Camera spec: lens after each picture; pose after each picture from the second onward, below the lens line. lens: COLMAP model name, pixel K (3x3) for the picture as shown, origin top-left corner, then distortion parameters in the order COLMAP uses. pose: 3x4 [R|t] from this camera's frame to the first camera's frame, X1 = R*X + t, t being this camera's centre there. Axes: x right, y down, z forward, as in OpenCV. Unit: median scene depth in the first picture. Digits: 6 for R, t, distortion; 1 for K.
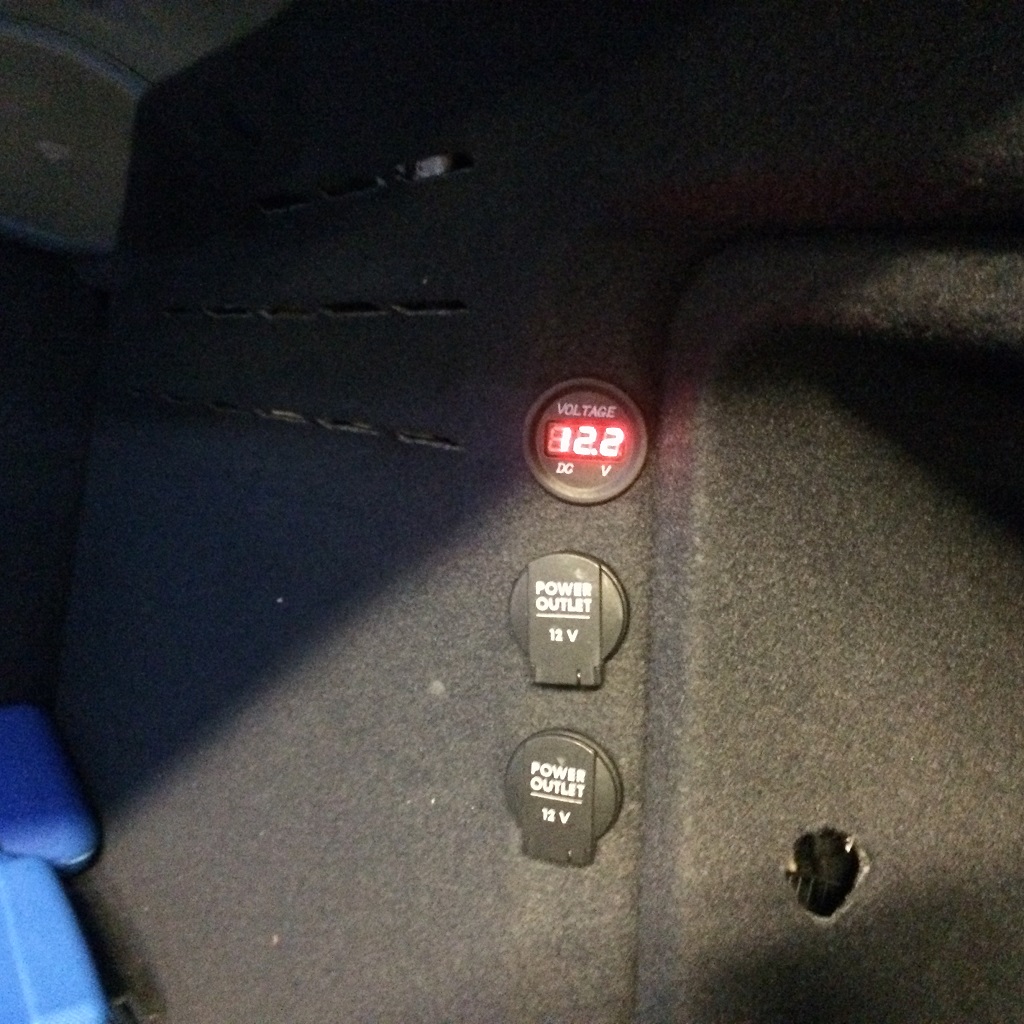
lens RADIAL K [[1551.3, 0, 510.8], [0, 1551.3, 514.3], [0, 0, 1]] dist [0.059191, 0.000000]
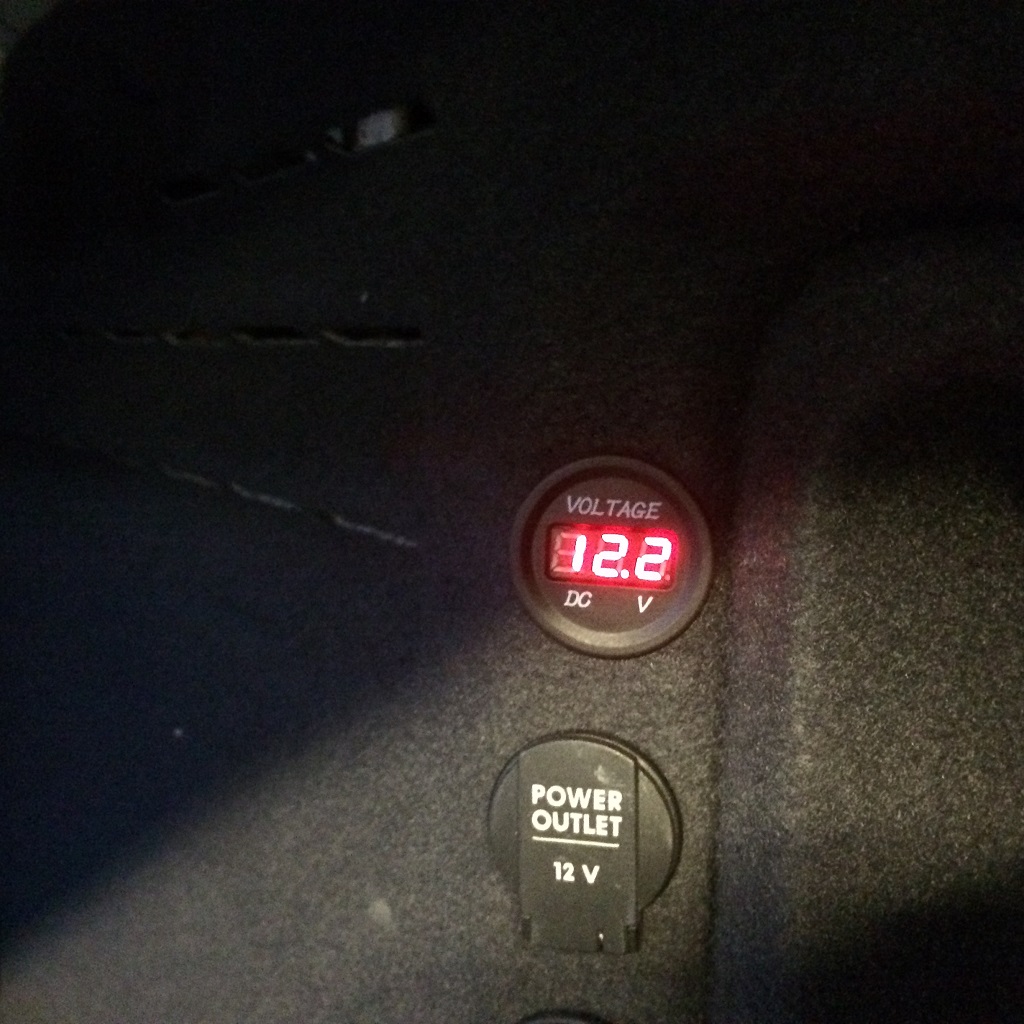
lens RADIAL K [[1551.3, 0, 513.1], [0, 1551.3, 509.5], [0, 0, 1]] dist [0.059191, 0.000000]
pose [[0.999976, 0.001707, 0.006781, 0.004560], [-0.001637, 0.999947, -0.010213, -0.059697], [-0.006798, 0.010202, 0.999925, 0.379494]]
